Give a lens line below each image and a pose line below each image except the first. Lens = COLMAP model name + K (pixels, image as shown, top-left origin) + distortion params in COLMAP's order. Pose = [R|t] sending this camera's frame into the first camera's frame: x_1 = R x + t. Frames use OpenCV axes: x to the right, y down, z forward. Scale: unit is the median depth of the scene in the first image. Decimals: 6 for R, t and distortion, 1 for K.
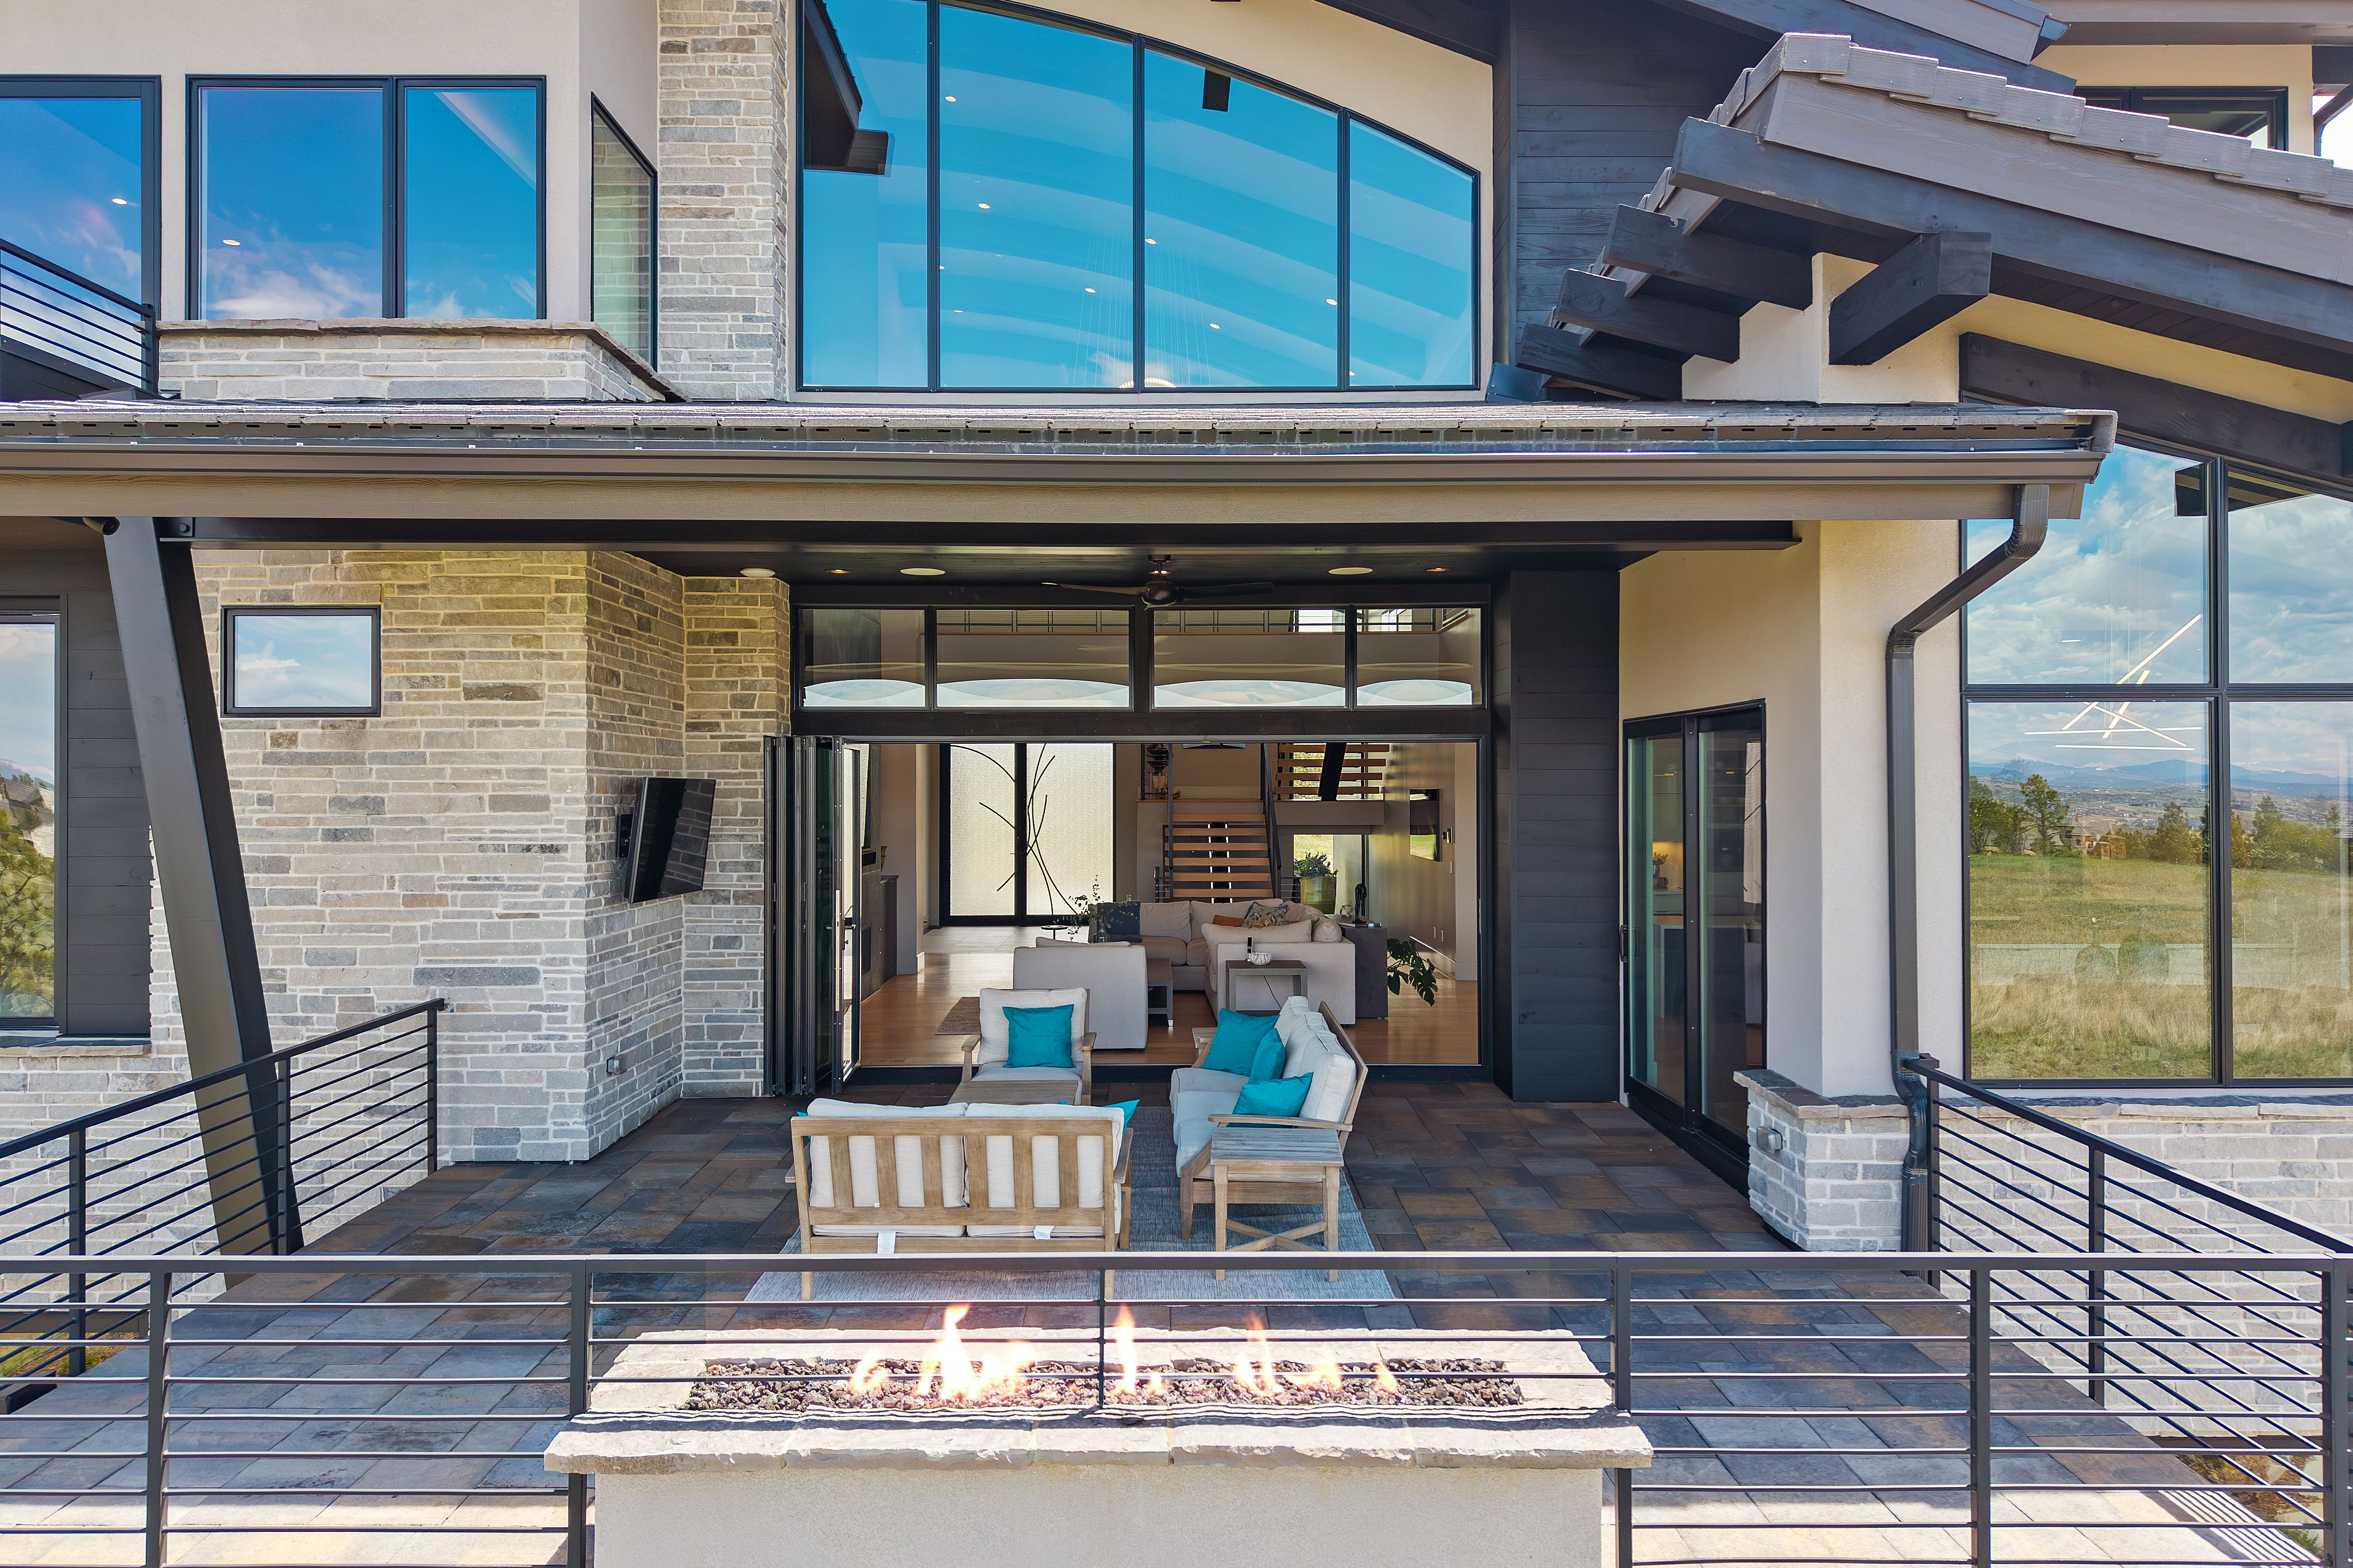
lens RADIAL K [[1542.6, 0, 1176.5], [0, 1542.6, 784.0], [0, 0, 1]] dist [-0.001064, -0.000362]
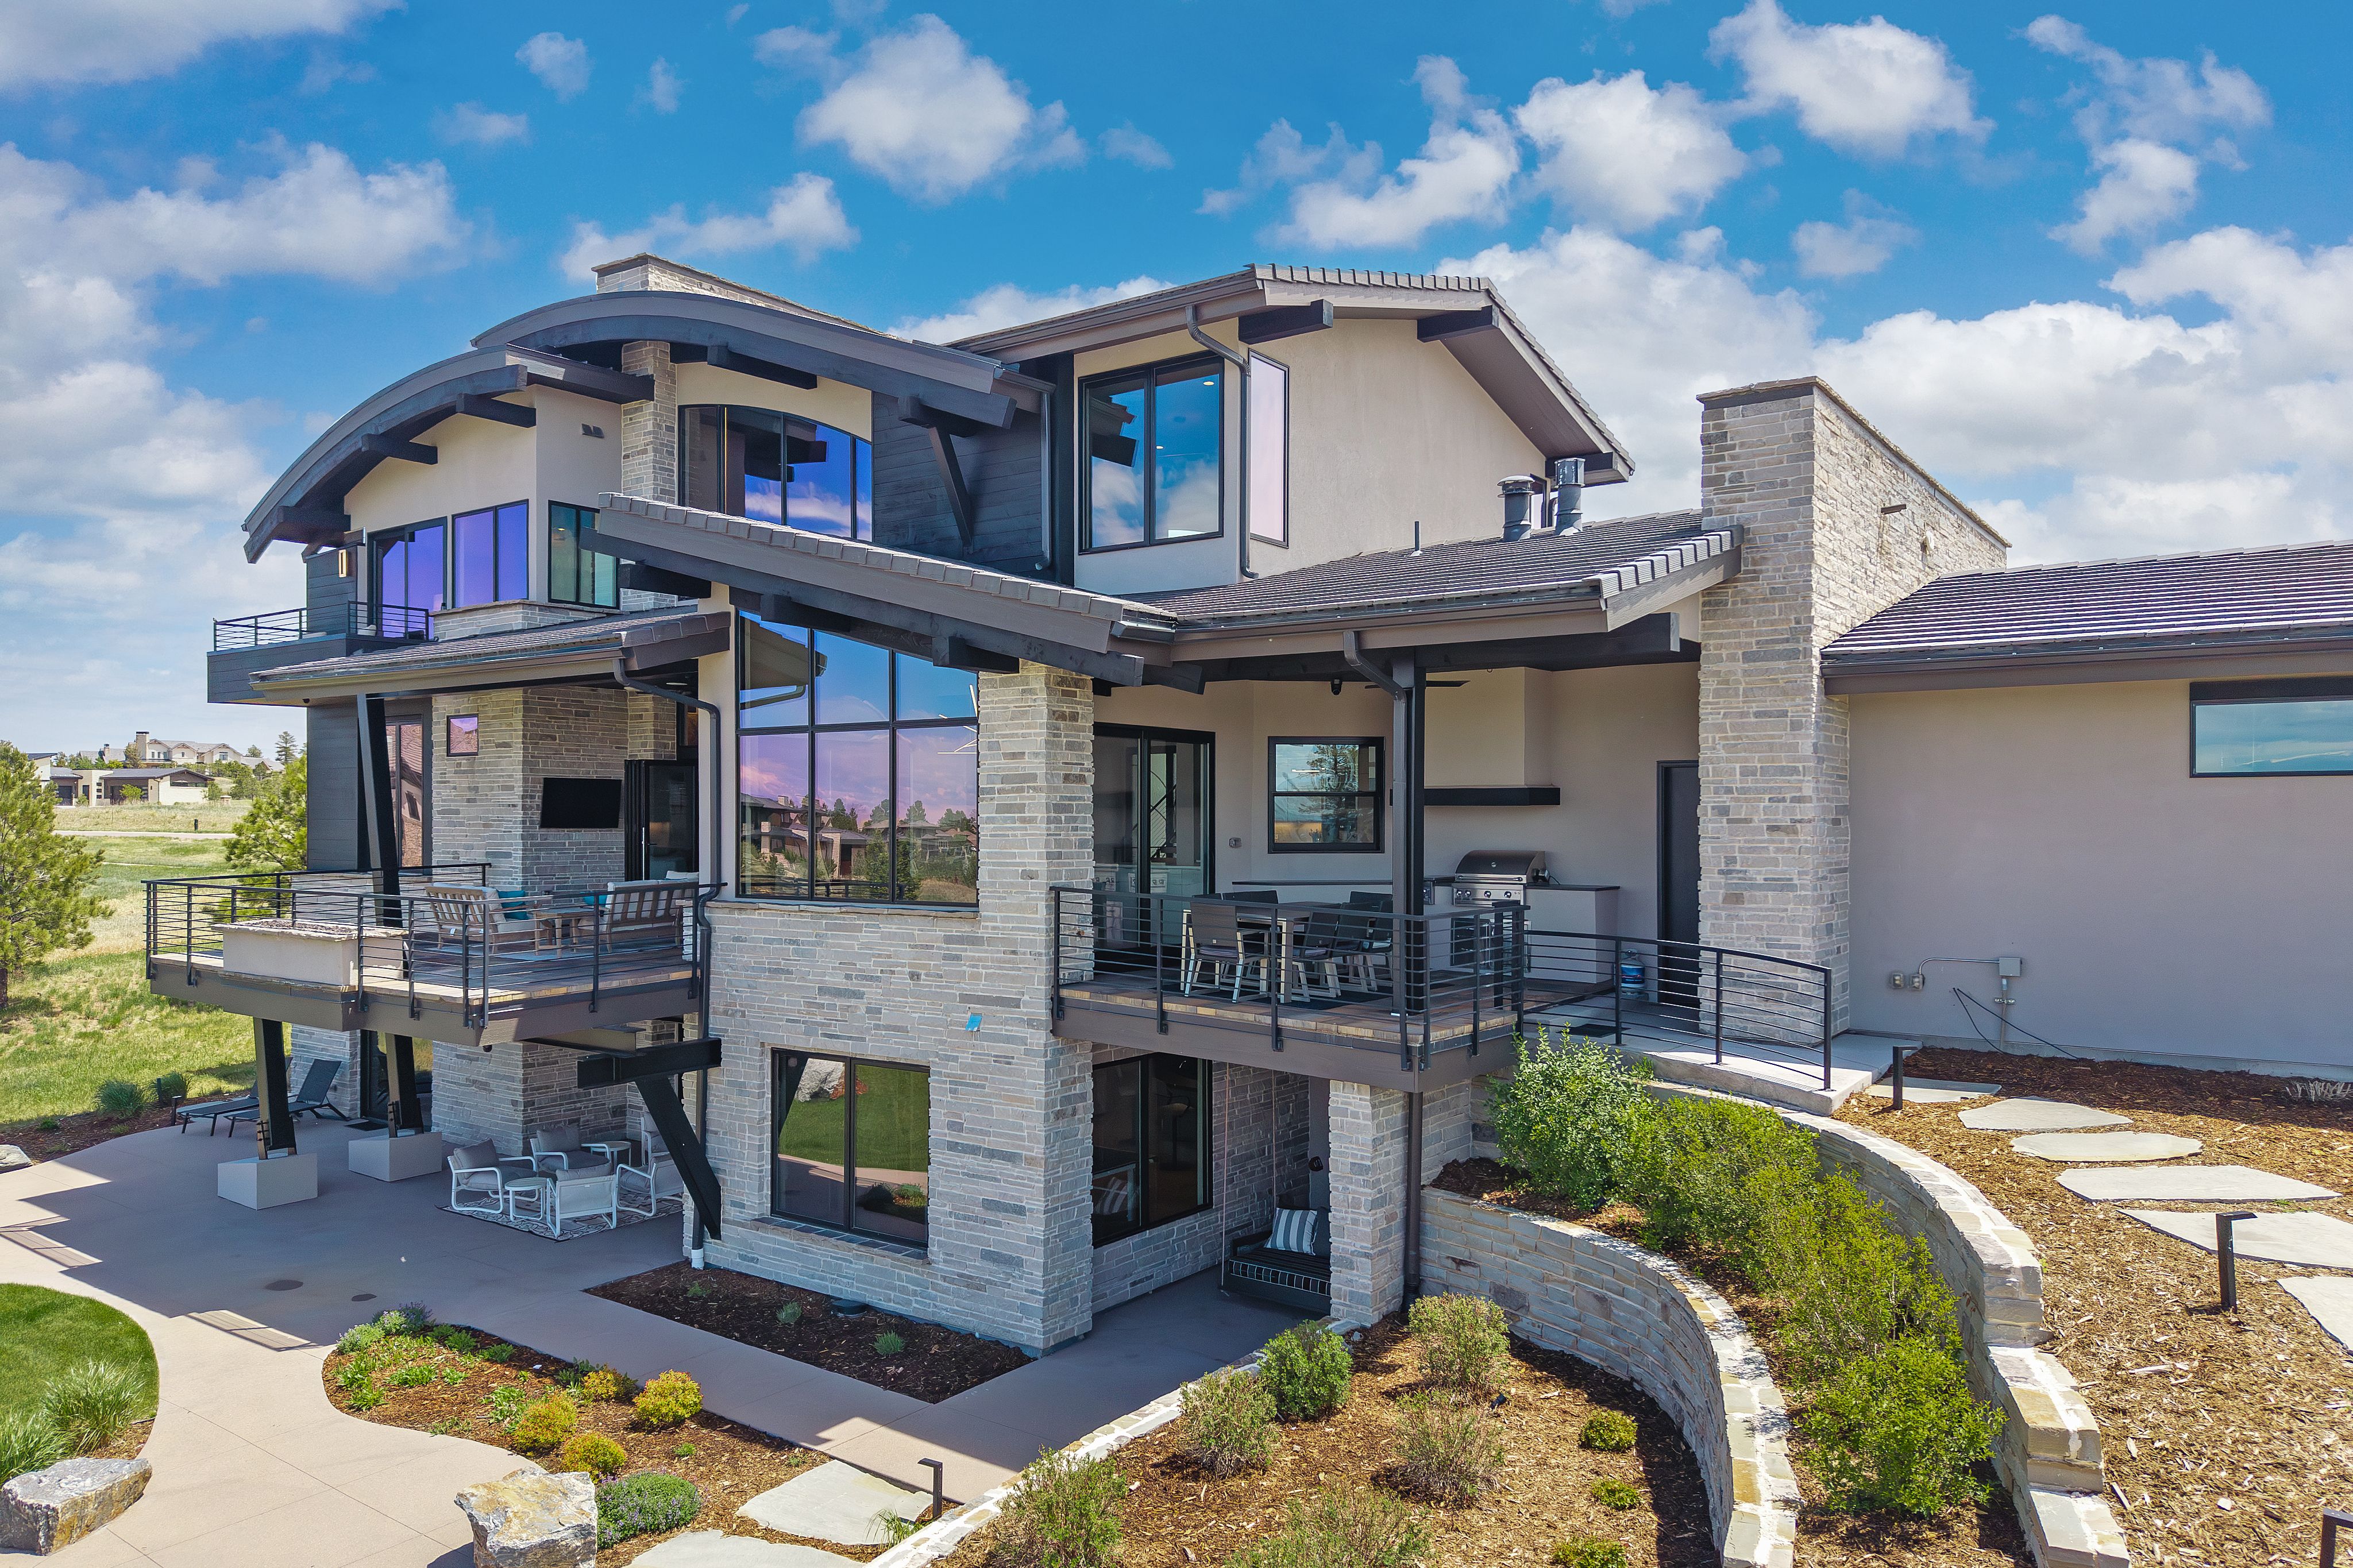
lens RADIAL K [[1542.6, 0, 1176.5], [0, 1542.6, 784.0], [0, 0, 1]] dist [-0.001064, -0.000362]
pose [[0.807718, -0.012246, -0.589442, 2.002170], [0.010503, 0.999924, -0.006381, 0.034301], [0.589475, -0.001037, 0.807786, -0.423764]]
